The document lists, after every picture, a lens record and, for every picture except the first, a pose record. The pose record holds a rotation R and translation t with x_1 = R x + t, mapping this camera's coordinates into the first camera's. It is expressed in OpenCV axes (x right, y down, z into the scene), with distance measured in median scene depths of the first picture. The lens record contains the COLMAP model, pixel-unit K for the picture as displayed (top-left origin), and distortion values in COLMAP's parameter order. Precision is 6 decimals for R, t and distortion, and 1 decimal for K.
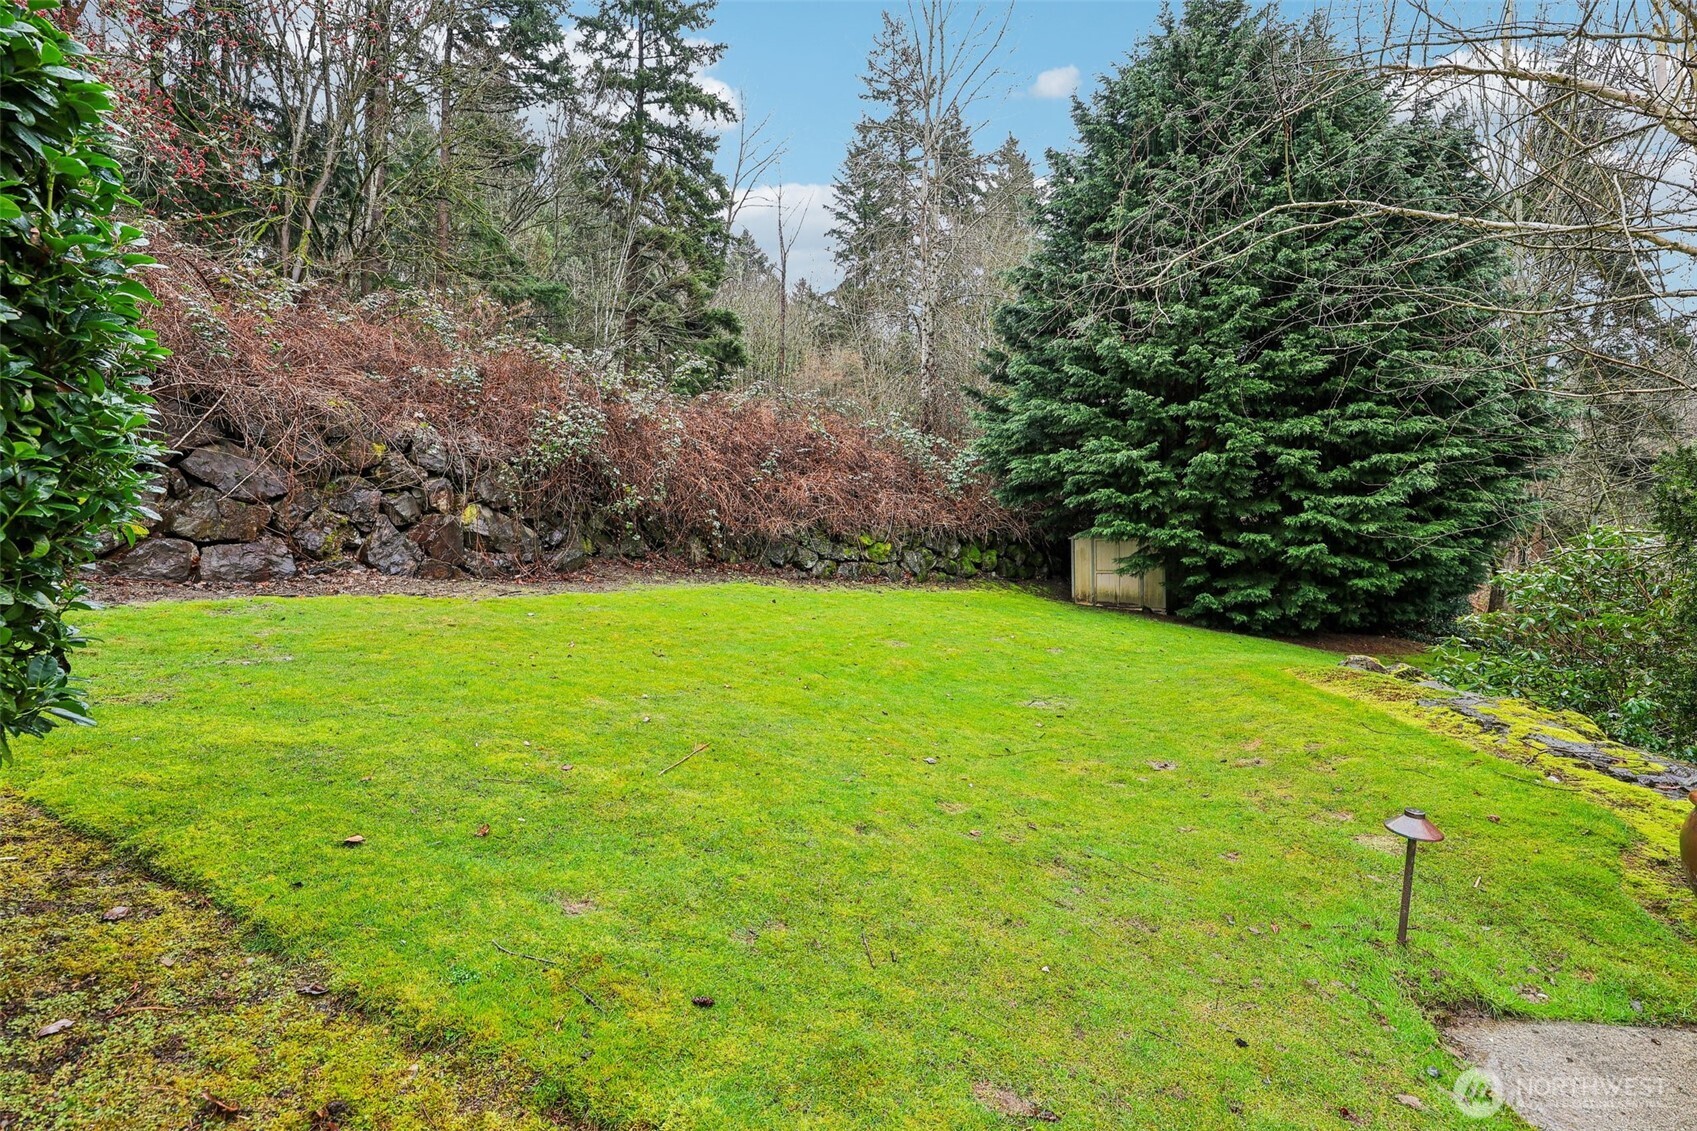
lens RADIAL K [[742.1, 0, 850.7], [0, 742.1, 548.1], [0, 0, 1]] dist [-0.002239, 0.000112]
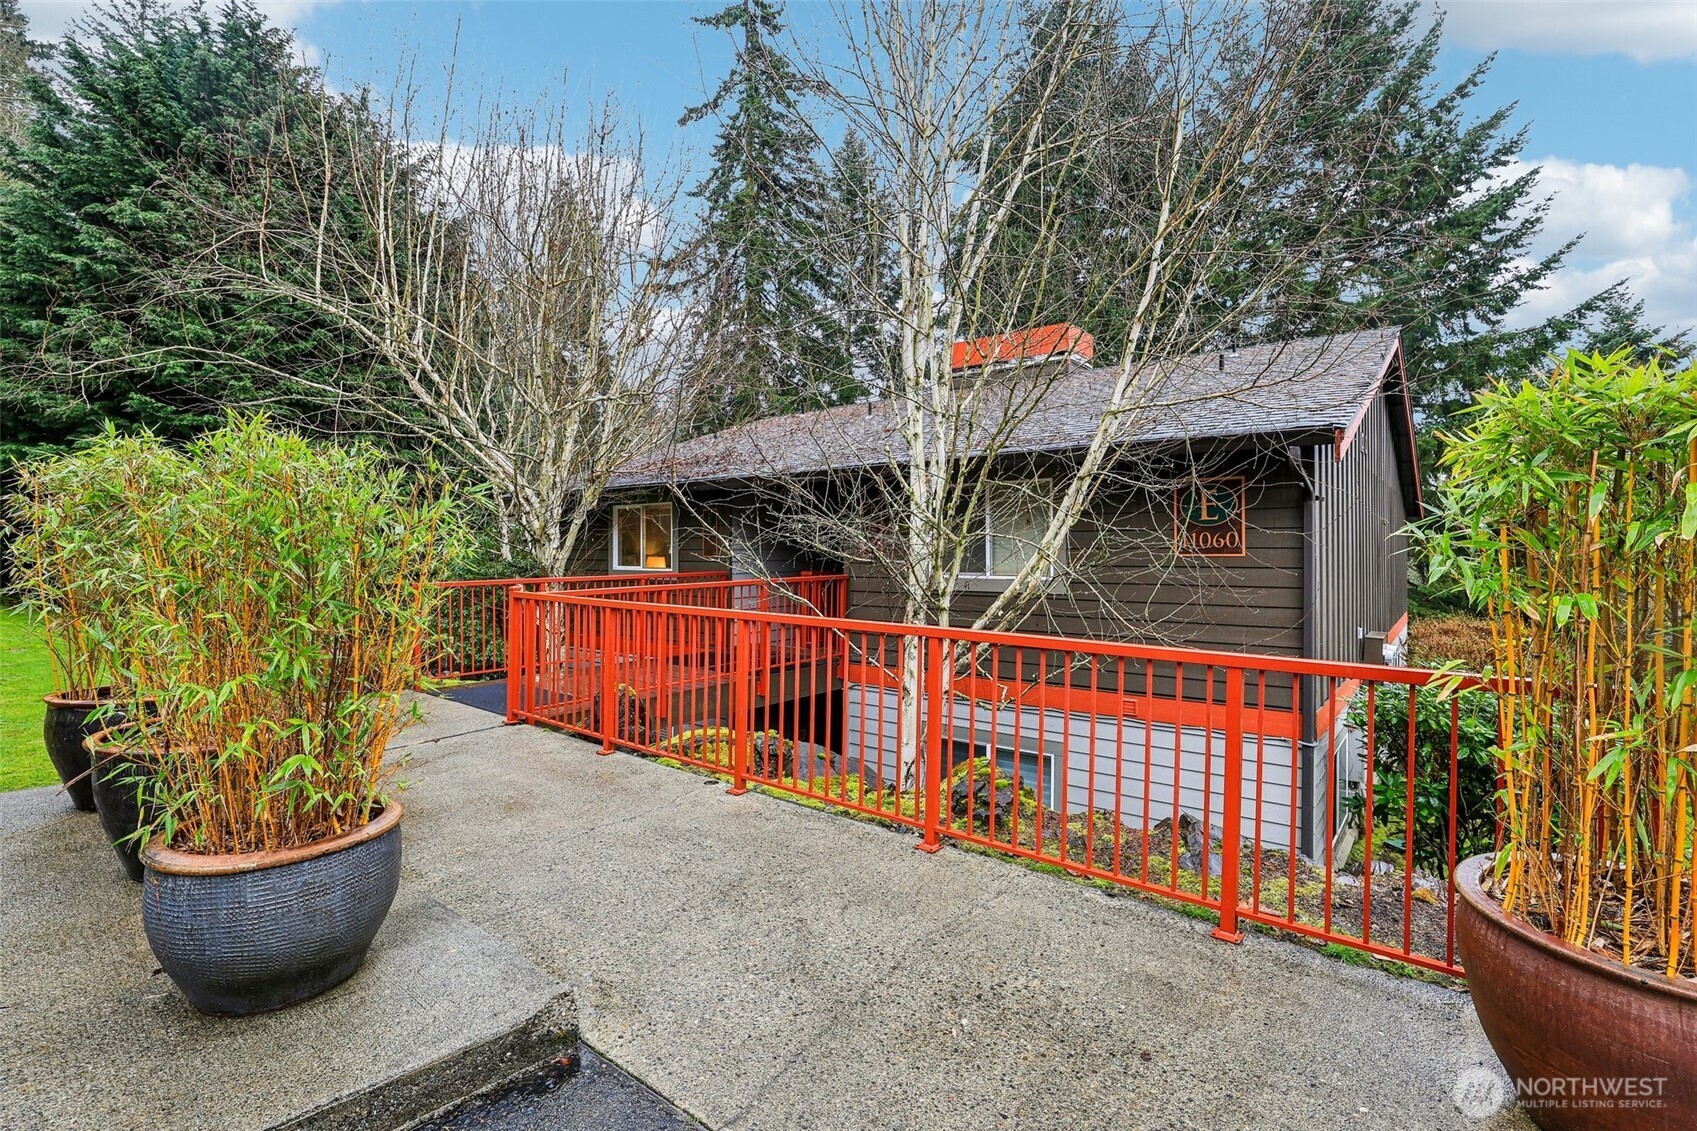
lens RADIAL K [[795.1, 0, 895.0], [0, 795.1, 540.5], [0, 0, 1]] dist [-0.012094, 0.004953]
pose [[0.481663, 0.000539, 0.876356, -0.070829], [0.011182, 0.999915, -0.006761, 0.008038], [-0.876285, 0.013056, 0.481616, -0.428335]]
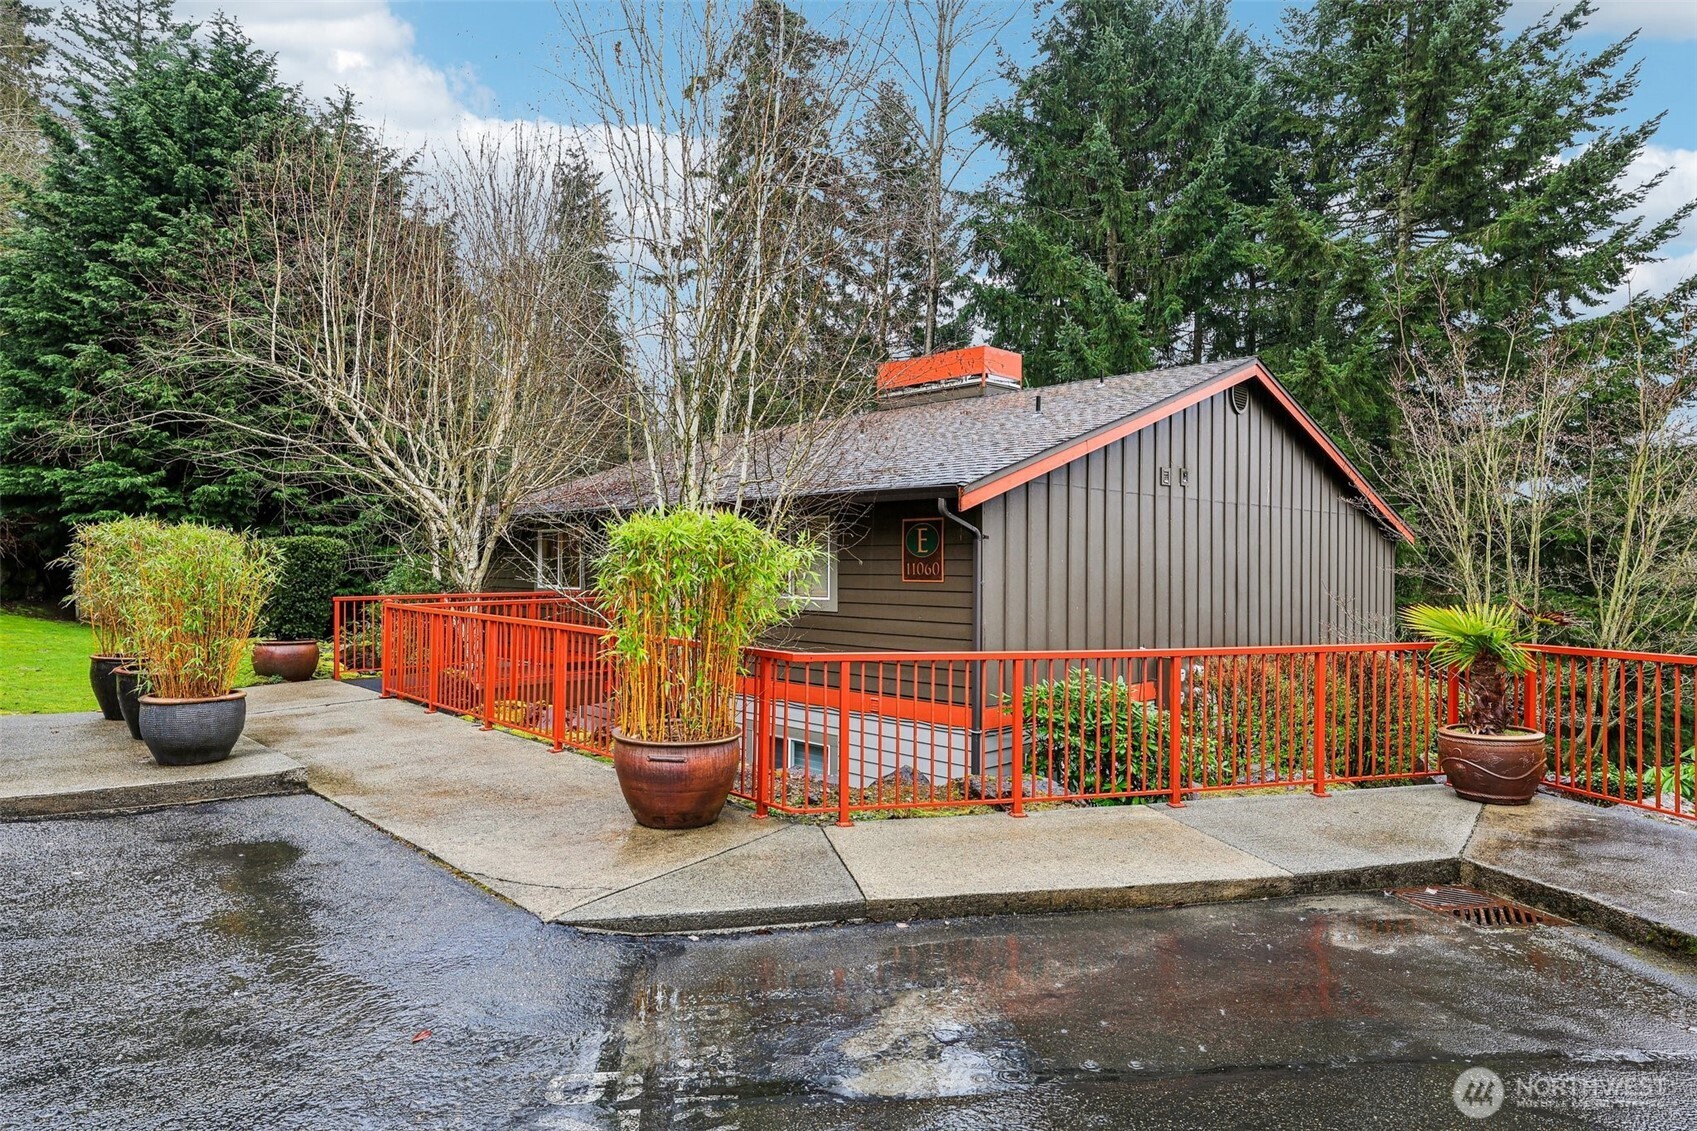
lens RADIAL K [[961.1, 0, 854.7], [0, 961.1, 557.3], [0, 0, 1]] dist [0.020554, -0.000554]
pose [[0.589554, 0.002399, 0.807726, -0.158899], [0.004373, 0.999971, -0.006161, 0.002888], [-0.807717, 0.007164, 0.589526, -0.707548]]
